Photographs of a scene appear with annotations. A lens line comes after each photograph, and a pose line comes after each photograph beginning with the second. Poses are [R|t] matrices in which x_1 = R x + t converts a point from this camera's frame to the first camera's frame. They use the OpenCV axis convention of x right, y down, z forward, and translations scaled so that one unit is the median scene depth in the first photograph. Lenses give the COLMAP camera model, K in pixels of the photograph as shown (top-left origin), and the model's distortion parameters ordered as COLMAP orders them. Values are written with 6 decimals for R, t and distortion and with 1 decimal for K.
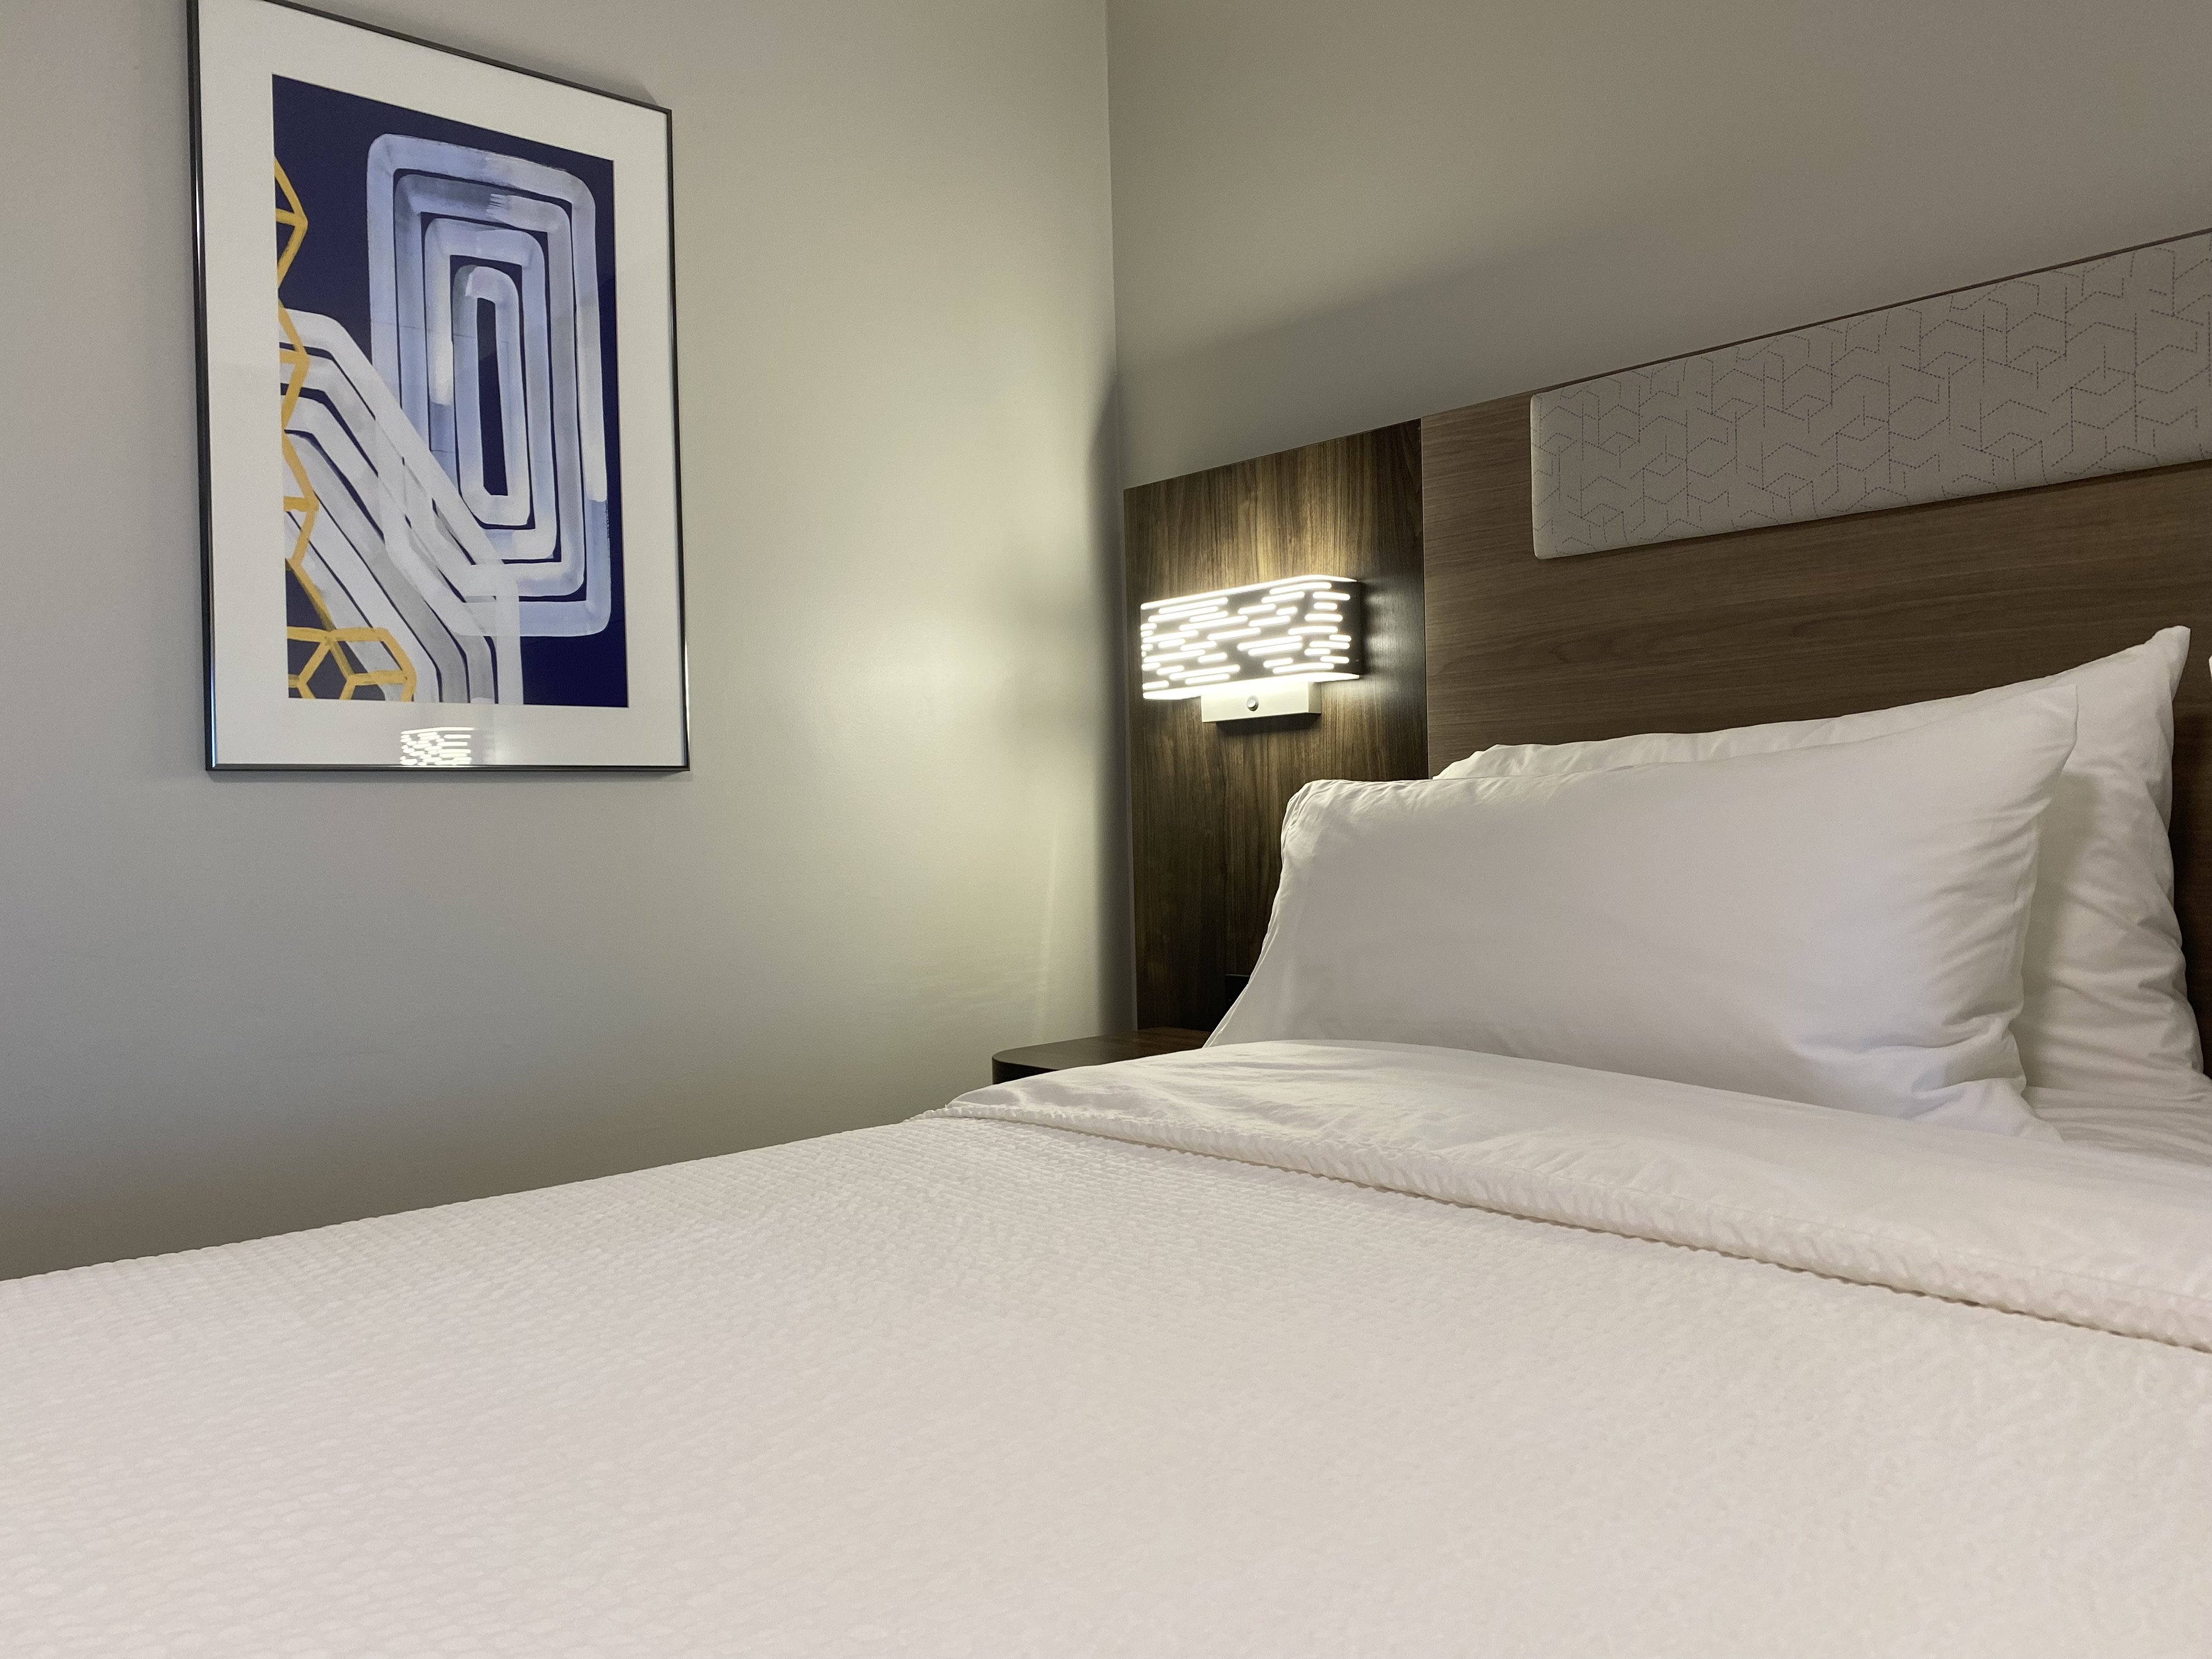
lens RADIAL K [[1658.0, 0, 1106.0], [0, 1658.0, 829.5], [0, 0, 1]] dist [0.161346, -0.342913]
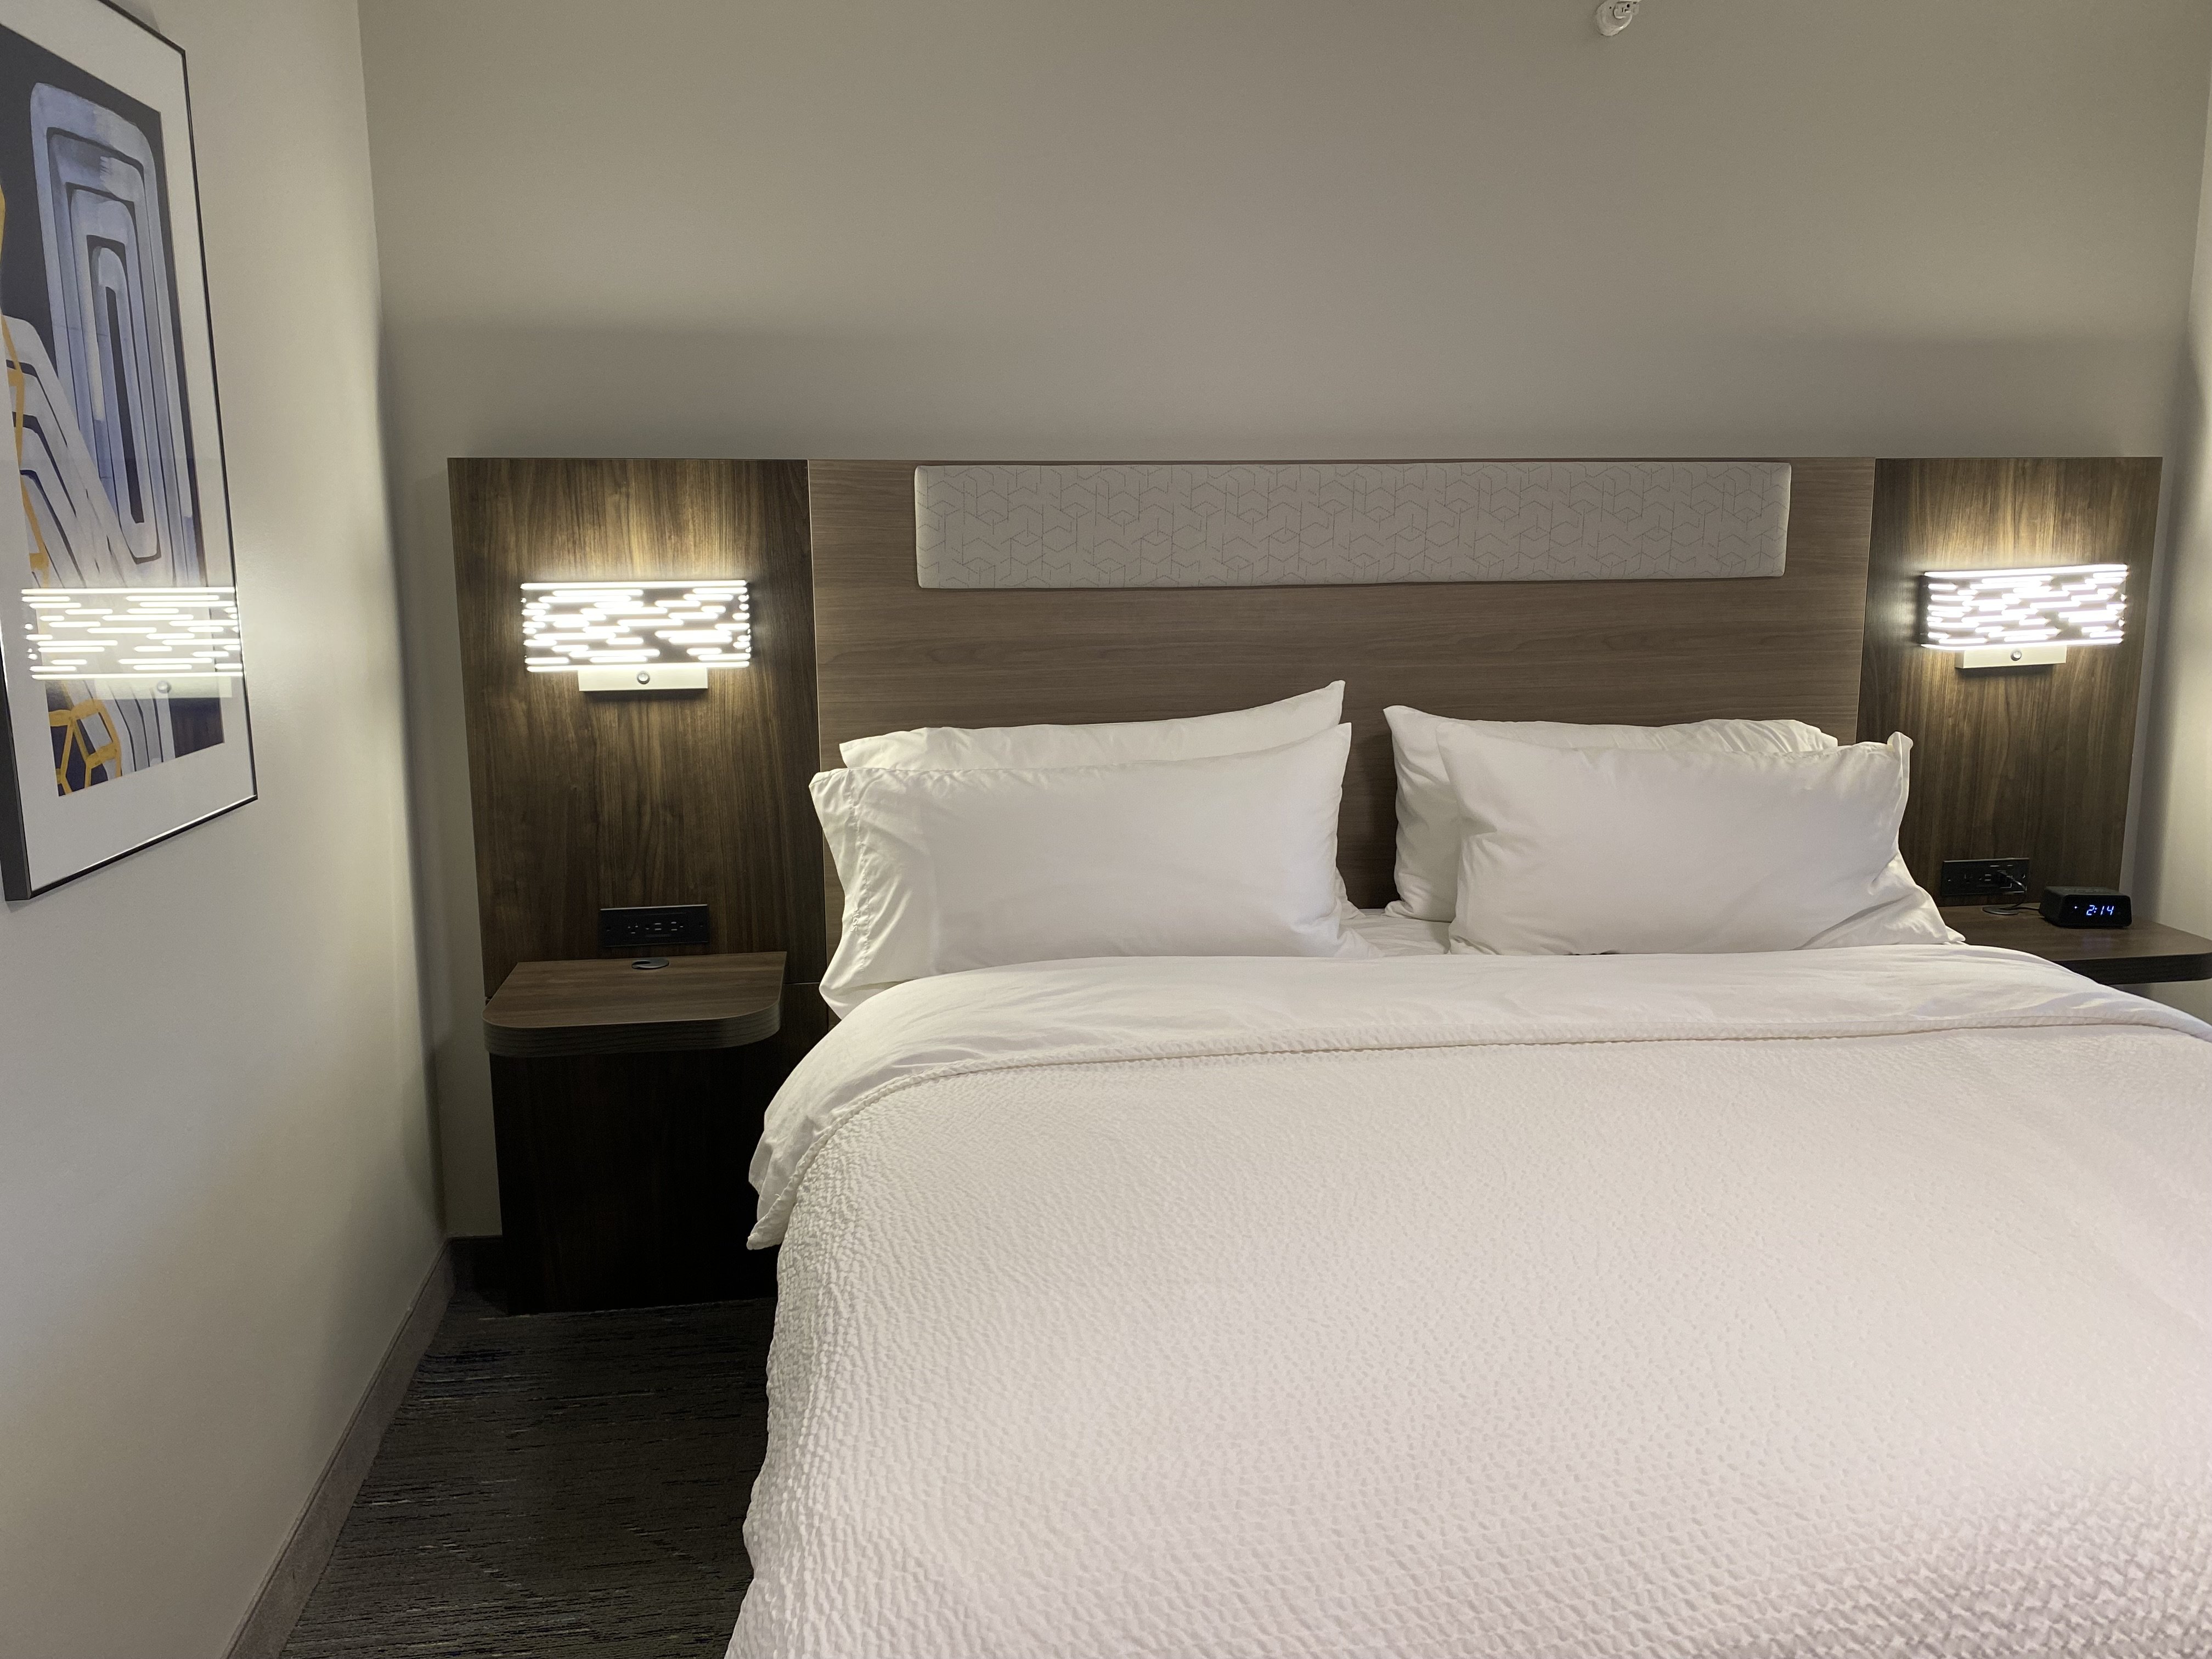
lens RADIAL K [[1701.3, 0, 1106.0], [0, 1701.3, 829.5], [0, 0, 1]] dist [0.009286, 0.002540]
pose [[0.546729, -0.128979, 0.827316, -0.750508], [-0.006720, 0.987357, 0.158370, -0.166242], [-0.837283, -0.092145, 0.538950, 0.087961]]
